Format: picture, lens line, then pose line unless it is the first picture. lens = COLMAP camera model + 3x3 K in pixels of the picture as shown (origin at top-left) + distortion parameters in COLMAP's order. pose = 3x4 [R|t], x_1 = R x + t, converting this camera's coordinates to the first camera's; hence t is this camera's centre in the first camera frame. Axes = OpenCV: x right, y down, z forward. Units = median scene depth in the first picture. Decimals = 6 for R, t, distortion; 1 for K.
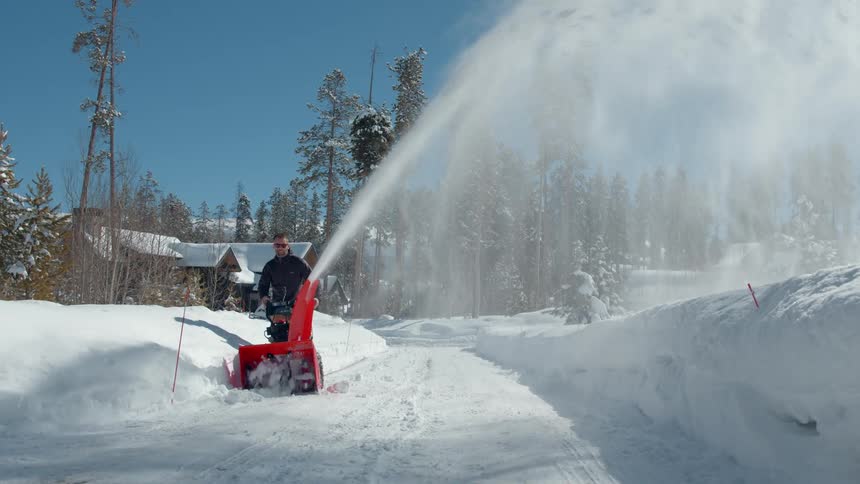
lens RADIAL K [[960.2, 0, 430.0], [0, 960.2, 242.0], [0, 0, 1]] dist [-0.117528, -0.001151]
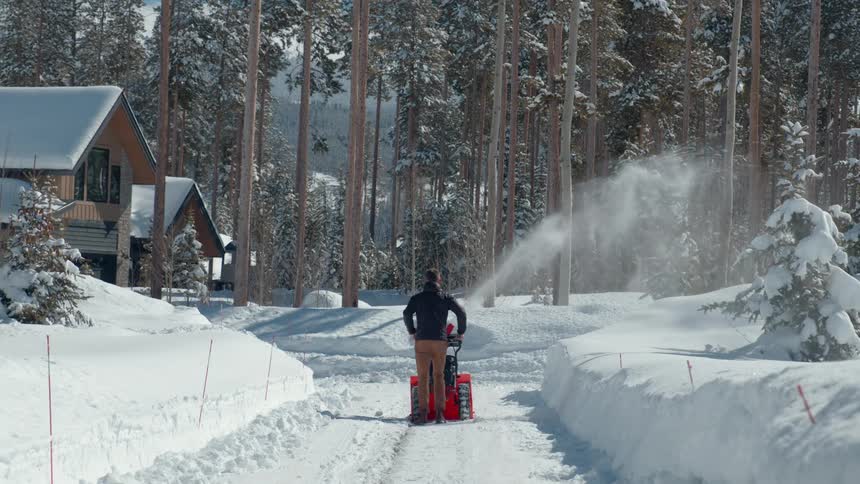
lens RADIAL K [[2722.8, 0, 428.1], [0, 2722.8, 241.3], [0, 0, 1]] dist [0.185159, 1.749879]
pose [[0.999921, -0.003451, -0.012124, 0.008198], [0.004220, 0.997943, 0.063964, -0.011628], [0.011878, -0.064010, 0.997879, -0.053066]]
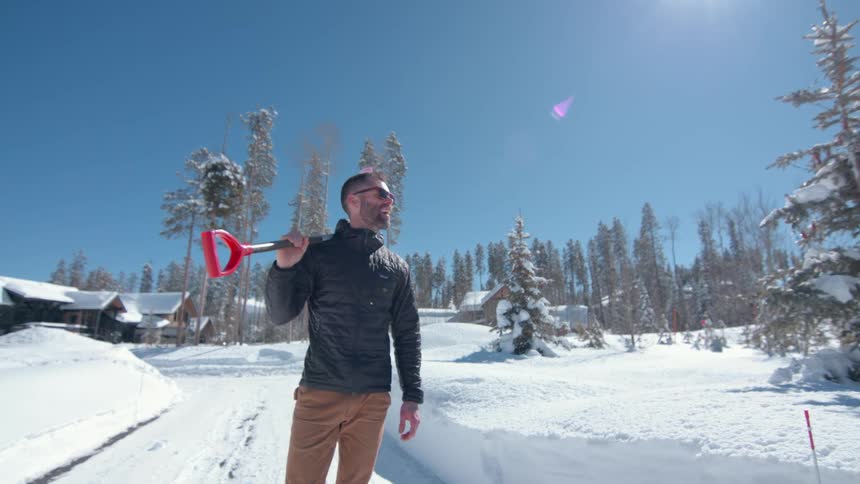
lens RADIAL K [[440.4, 0, 430.0], [0, 440.4, 242.0], [0, 0, 1]] dist [-0.000037, -0.013002]
pose [[0.946353, 0.038047, 0.320886, 0.006188], [0.007658, 0.990125, -0.139980, 0.034318], [-0.323043, 0.134928, 0.936717, 0.428477]]
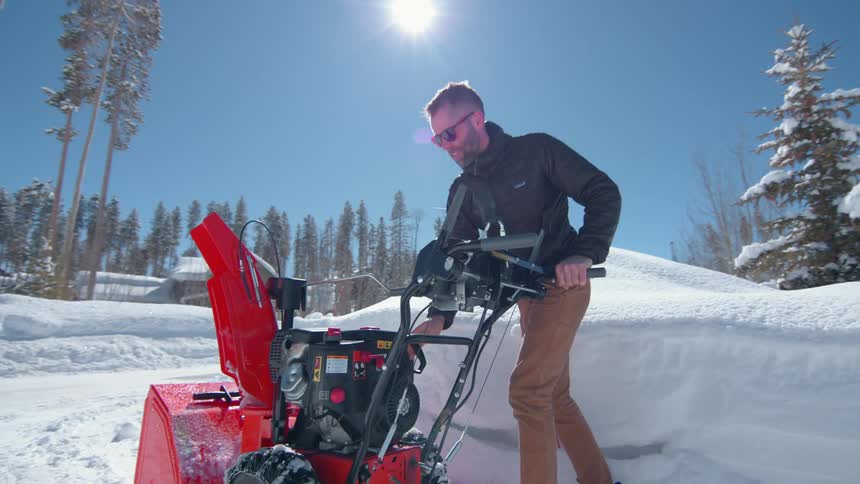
lens RADIAL K [[440.4, 0, 434.3], [0, 440.4, 245.1], [0, 0, 1]] dist [-0.000838, -0.012721]
pose [[0.521482, 0.141858, 0.841388, -0.002376], [-0.068230, 0.989858, -0.124602, 0.056389], [-0.850530, 0.007570, 0.525872, 0.614007]]
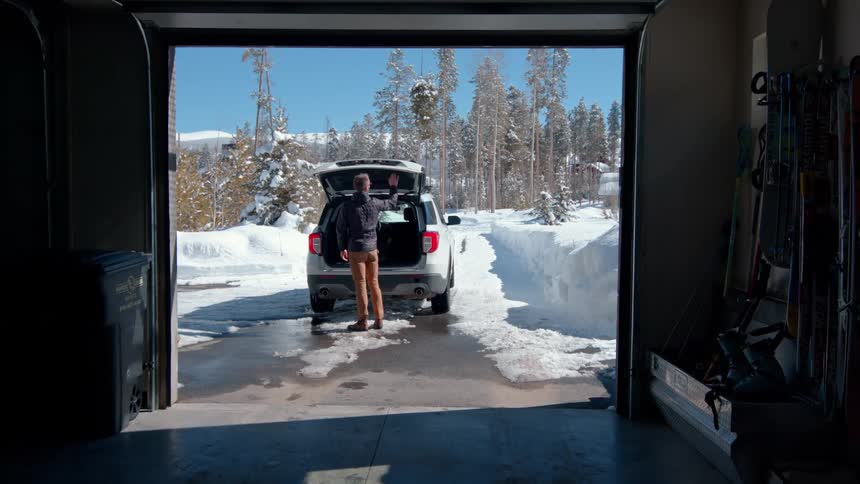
lens RADIAL K [[724.4, 0, 430.0], [0, 724.4, 242.0], [0, 0, 1]] dist [0.005715, 0.000491]
pose [[0.998370, -0.028053, -0.049711, 0.001356], [0.034285, 0.991012, 0.129305, -0.028390], [0.045637, -0.130799, 0.990358, -0.191870]]
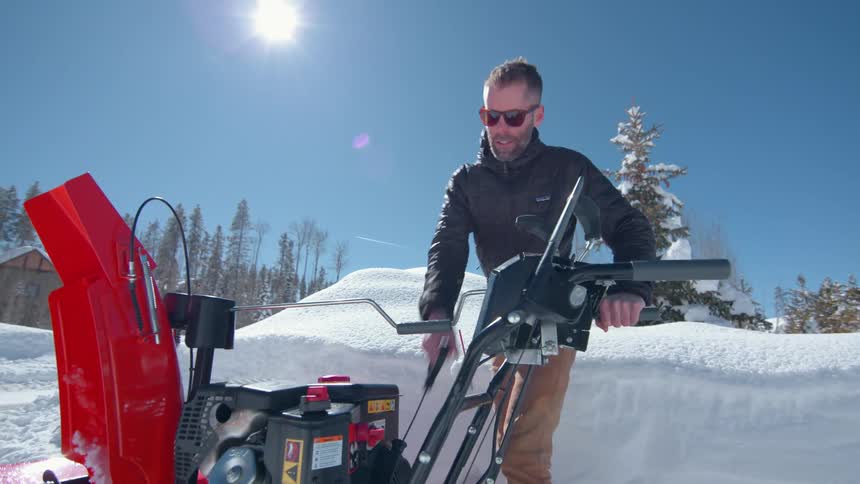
lens RADIAL K [[426.7, 0, 430.9], [0, 426.7, 244.7], [0, 0, 1]] dist [-0.000331, -0.014740]
pose [[0.182717, 0.221755, 0.957830, 0.004235], [-0.098699, 0.973447, -0.206543, 0.056124], [-0.978199, -0.056798, 0.199752, 0.631918]]
